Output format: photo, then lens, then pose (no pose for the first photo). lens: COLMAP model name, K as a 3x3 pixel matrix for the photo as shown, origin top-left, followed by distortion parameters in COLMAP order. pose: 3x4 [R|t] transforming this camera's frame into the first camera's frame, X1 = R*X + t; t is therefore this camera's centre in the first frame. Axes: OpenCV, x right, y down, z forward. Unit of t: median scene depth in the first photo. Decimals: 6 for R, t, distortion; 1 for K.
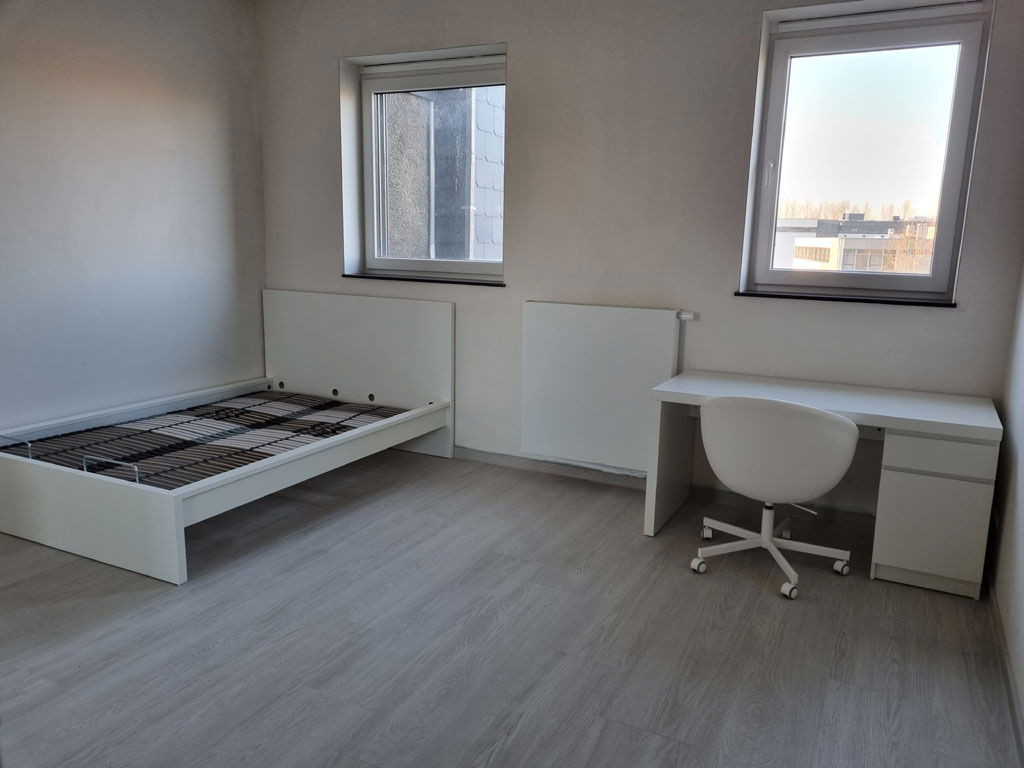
lens RADIAL K [[764.7, 0, 512.8], [0, 764.7, 384.8], [0, 0, 1]] dist [0.047979, -0.023365]
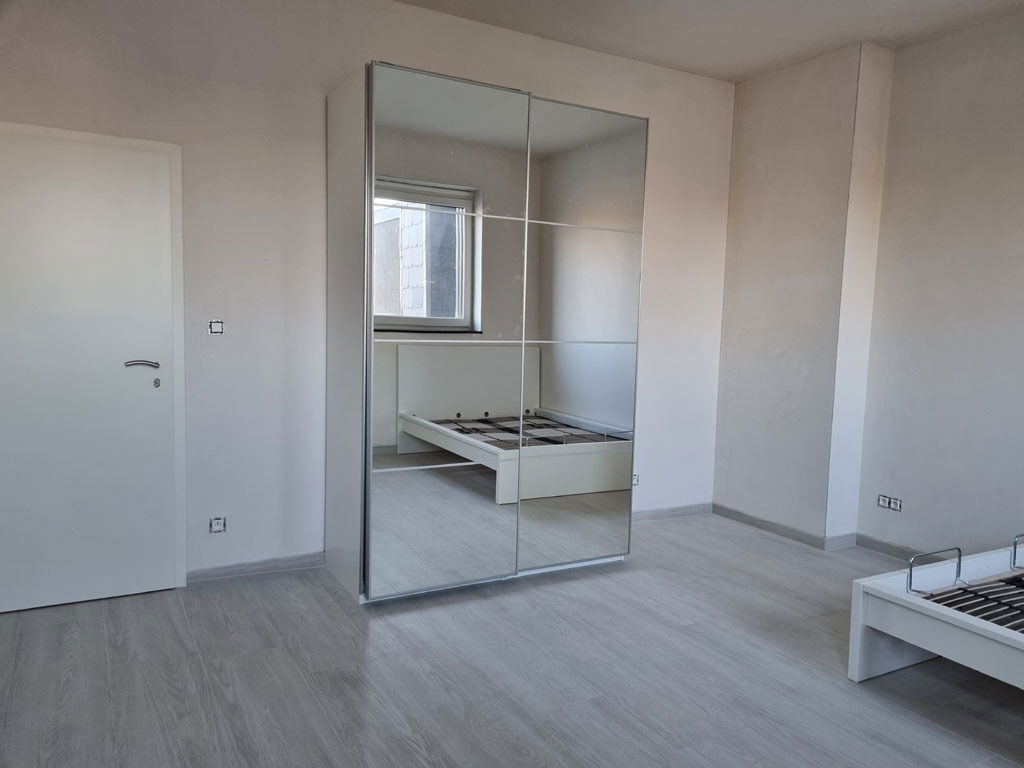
lens RADIAL K [[764.7, 0, 514.7], [0, 764.7, 384.5], [0, 0, 1]] dist [0.047979, -0.023365]
pose [[-0.550336, 0.056284, -0.833044, 0.660219], [-0.183663, 0.965127, 0.186542, -0.222052], [0.814493, 0.255660, -0.520807, 1.257017]]
